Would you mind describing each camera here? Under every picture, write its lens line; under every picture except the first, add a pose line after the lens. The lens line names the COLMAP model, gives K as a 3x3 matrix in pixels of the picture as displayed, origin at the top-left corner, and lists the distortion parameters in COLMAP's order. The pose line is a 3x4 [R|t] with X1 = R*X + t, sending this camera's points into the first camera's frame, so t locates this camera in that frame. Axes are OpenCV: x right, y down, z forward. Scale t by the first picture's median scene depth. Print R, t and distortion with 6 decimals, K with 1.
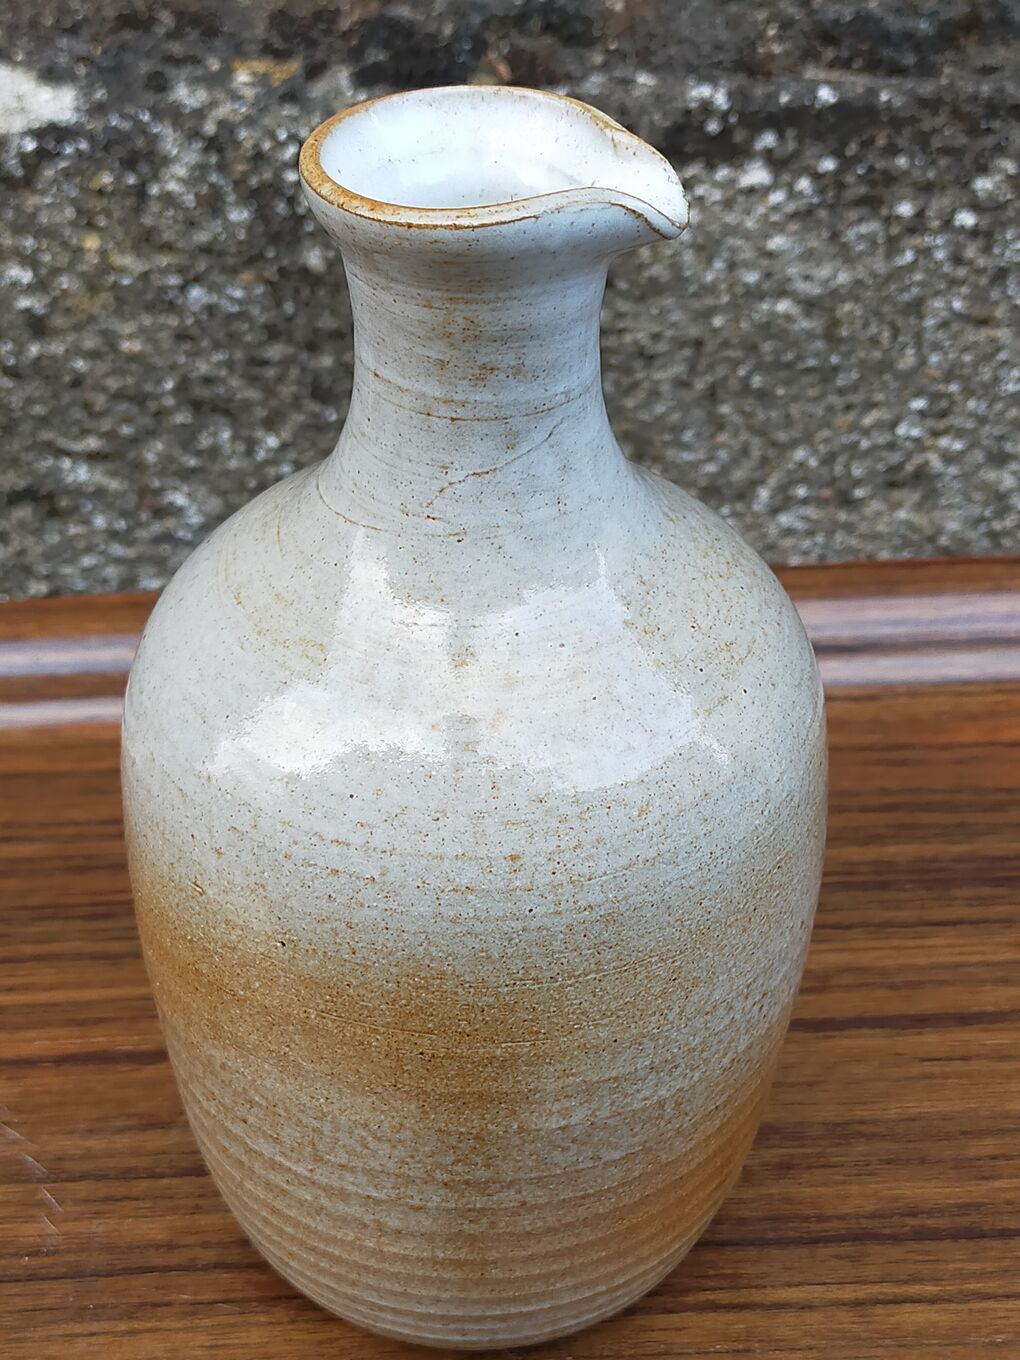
lens RADIAL K [[2101.7, 0, 510.0], [0, 2101.7, 680.0], [0, 0, 1]] dist [0.096597, -0.139179]
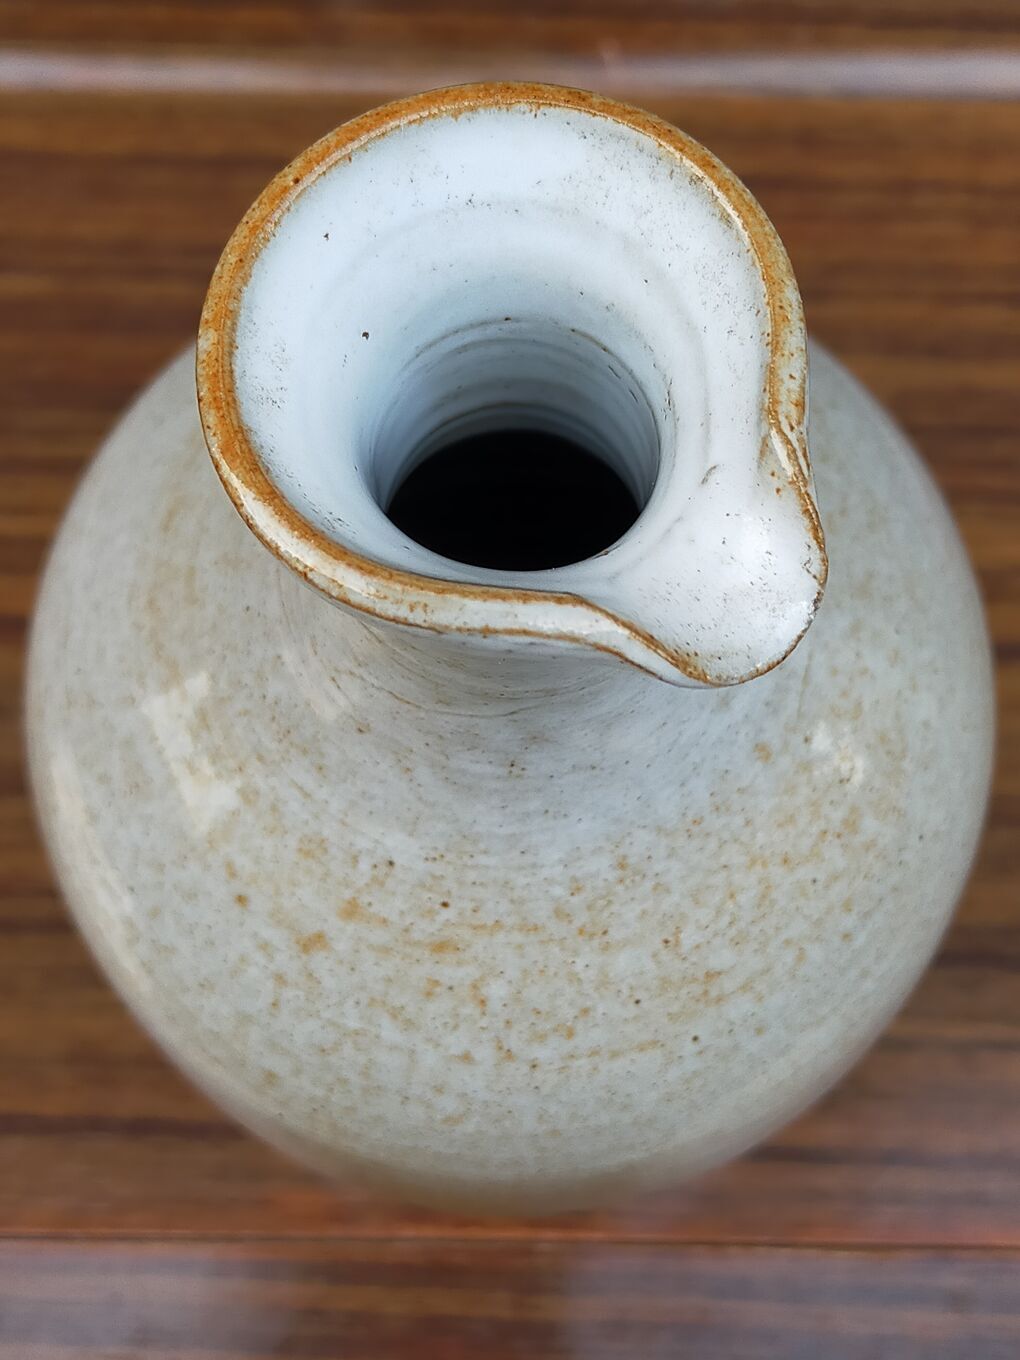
lens RADIAL K [[2101.7, 0, 510.0], [0, 2101.7, 680.0], [0, 0, 1]] dist [0.096597, -0.139179]
pose [[0.816709, 0.555286, -0.156983, 0.114210], [-0.356900, 0.699846, 0.618739, -0.524167], [0.453441, -0.449303, 0.769752, 0.534572]]
